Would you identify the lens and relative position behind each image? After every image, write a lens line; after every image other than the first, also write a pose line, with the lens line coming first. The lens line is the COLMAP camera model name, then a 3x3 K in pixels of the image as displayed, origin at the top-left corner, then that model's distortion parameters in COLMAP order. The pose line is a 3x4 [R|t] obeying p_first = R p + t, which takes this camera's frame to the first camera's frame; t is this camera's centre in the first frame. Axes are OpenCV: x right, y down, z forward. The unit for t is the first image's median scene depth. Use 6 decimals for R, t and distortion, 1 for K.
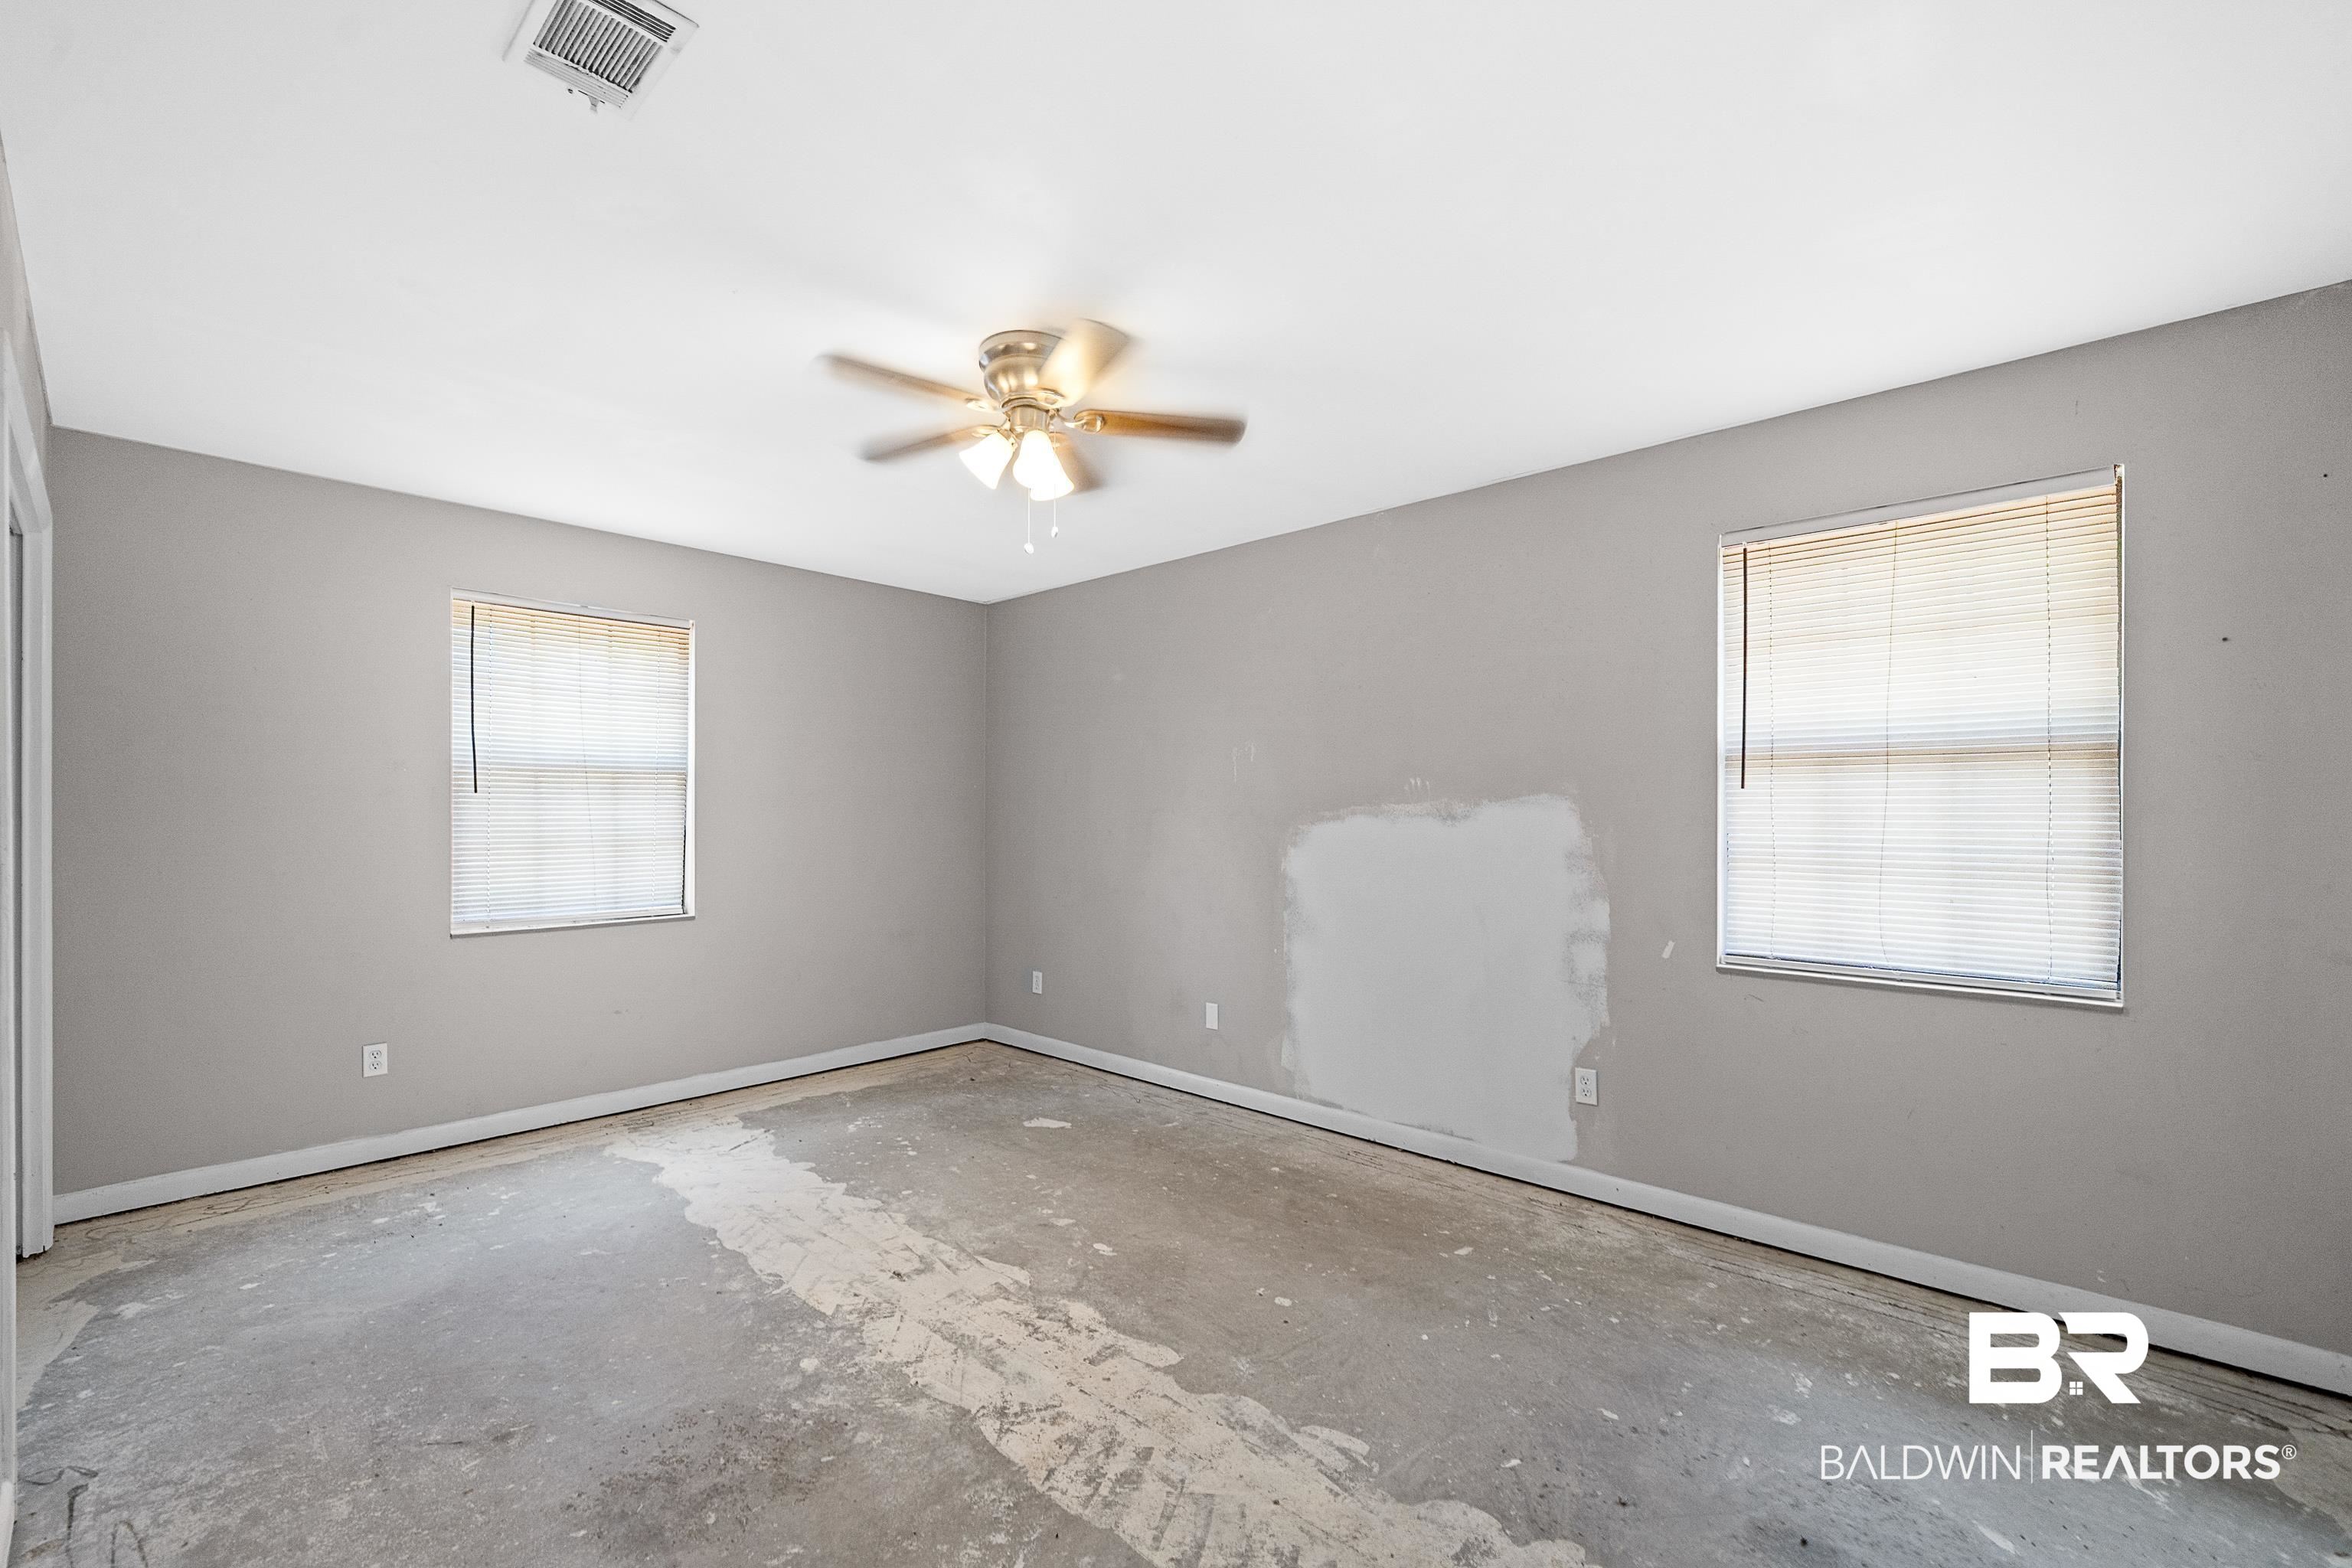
lens RADIAL K [[984.0, 0, 1192.7], [0, 984.0, 797.5], [0, 0, 1]] dist [-0.000410, 0.000304]
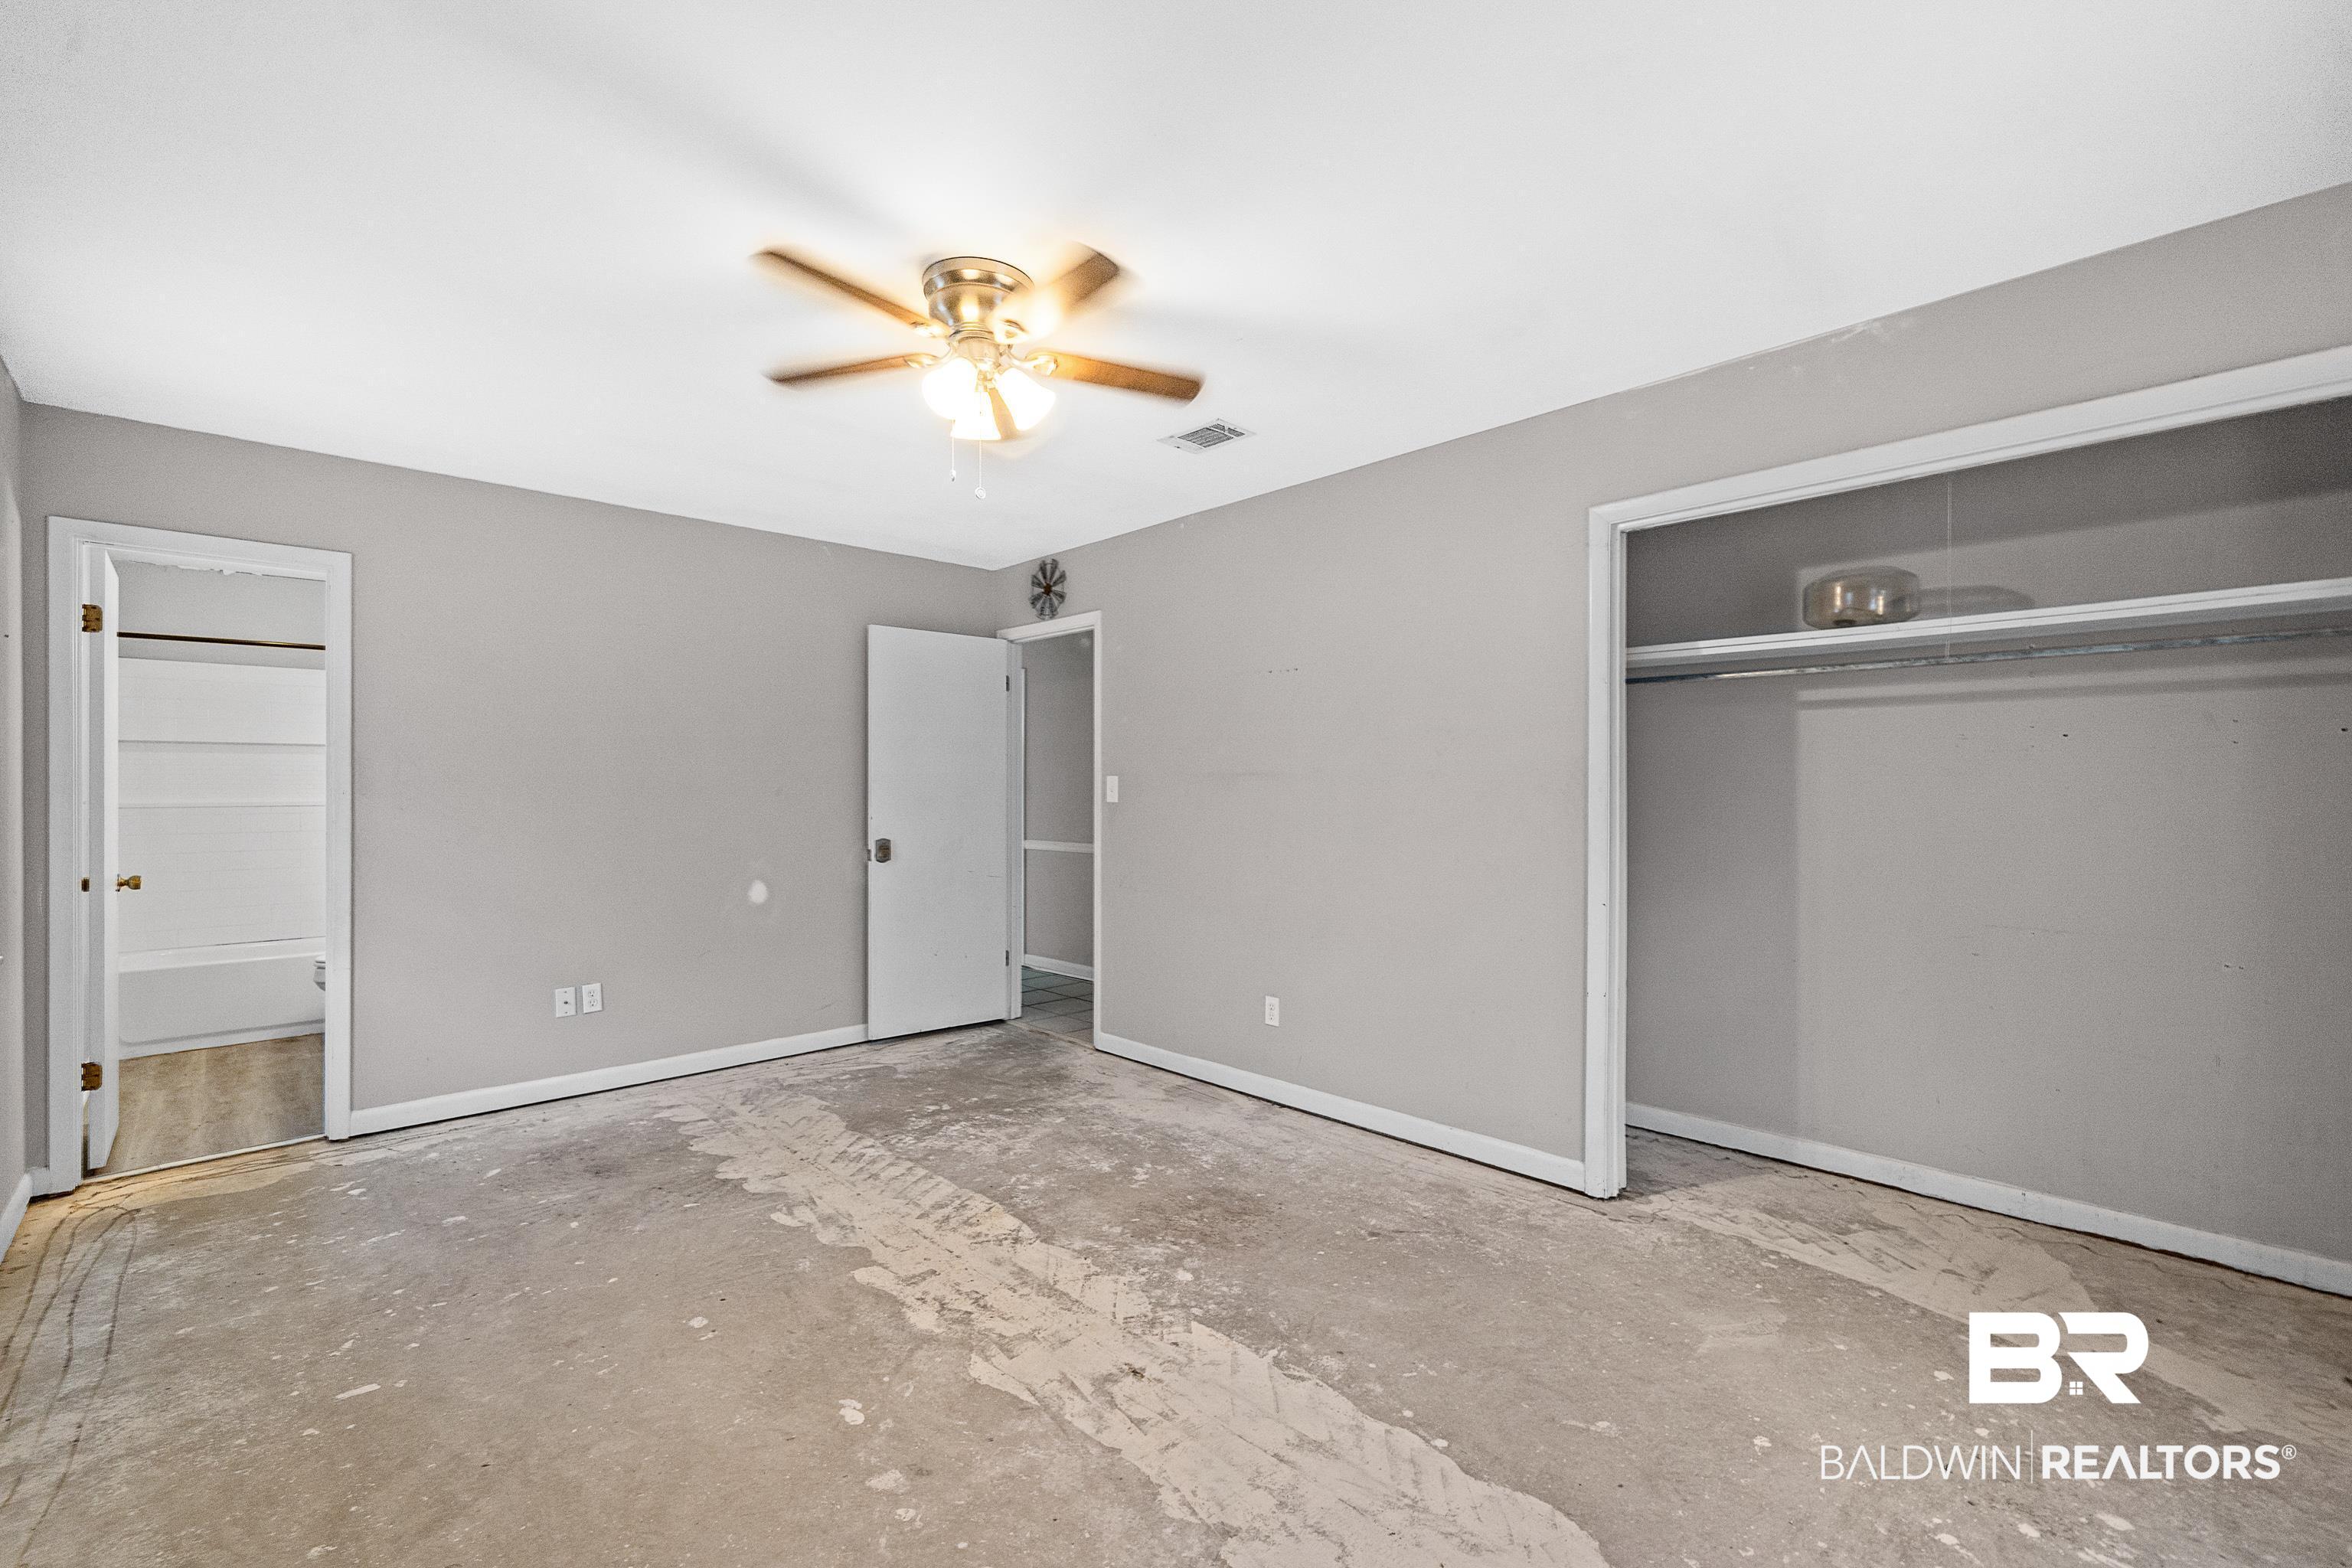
lens RADIAL K [[984.0, 0, 1192.7], [0, 984.0, 797.5], [0, 0, 1]] dist [-0.000410, 0.000304]
pose [[-0.998350, -0.001662, 0.057399, -0.435997], [-0.002432, 0.999908, -0.013339, 0.046665], [-0.057371, -0.013456, -0.998262, 1.998331]]
